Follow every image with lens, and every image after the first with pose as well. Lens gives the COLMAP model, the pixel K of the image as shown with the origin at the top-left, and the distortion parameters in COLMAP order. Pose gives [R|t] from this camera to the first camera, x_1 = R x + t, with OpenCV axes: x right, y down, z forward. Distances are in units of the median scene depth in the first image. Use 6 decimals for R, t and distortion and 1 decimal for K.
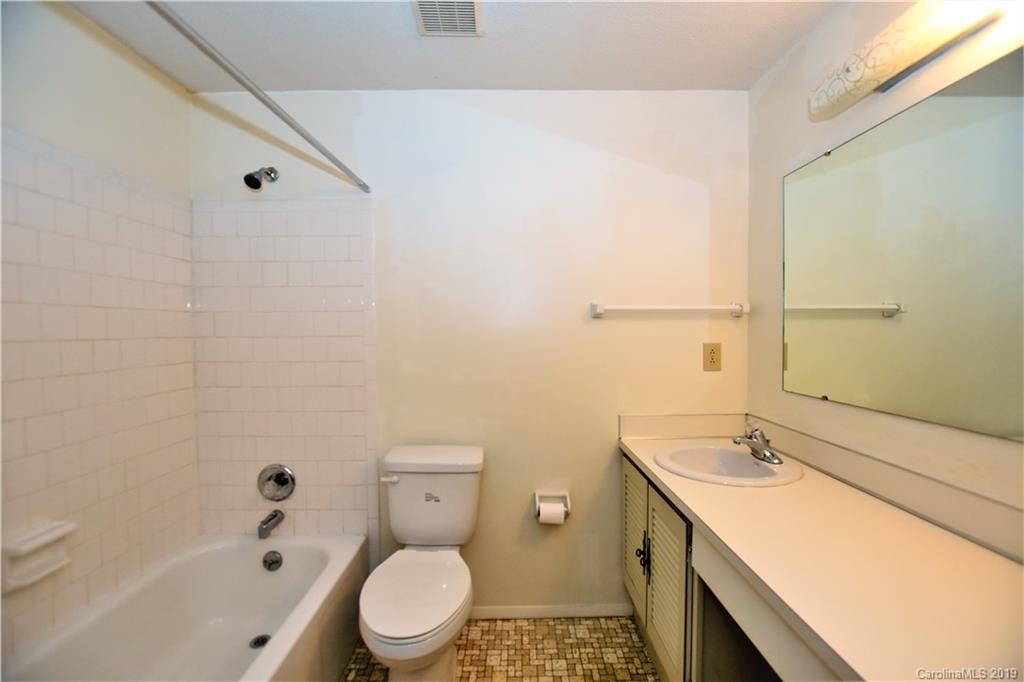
lens RADIAL K [[451.2, 0, 512.0], [0, 451.2, 341.0], [0, 0, 1]] dist [-0.043885, 0.007644]
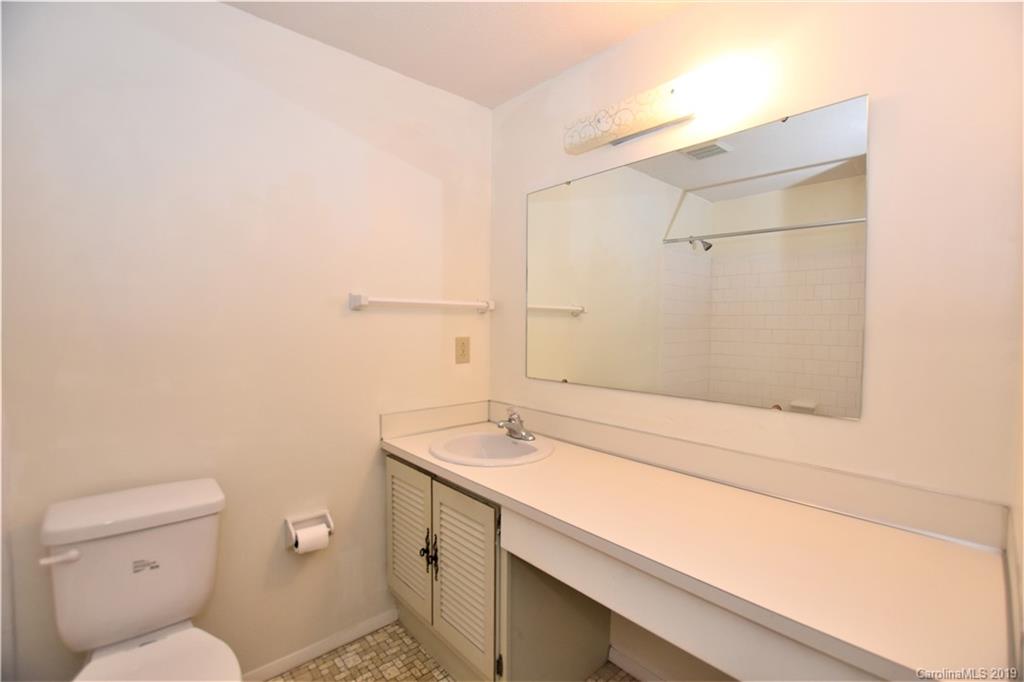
lens RADIAL K [[451.2, 0, 512.0], [0, 451.2, 341.0], [0, 0, 1]] dist [-0.043885, 0.007644]
pose [[0.747362, -0.012373, 0.664302, -0.195826], [0.004230, 0.999895, 0.013866, -0.000437], [-0.664404, -0.007553, 0.747335, 0.131273]]
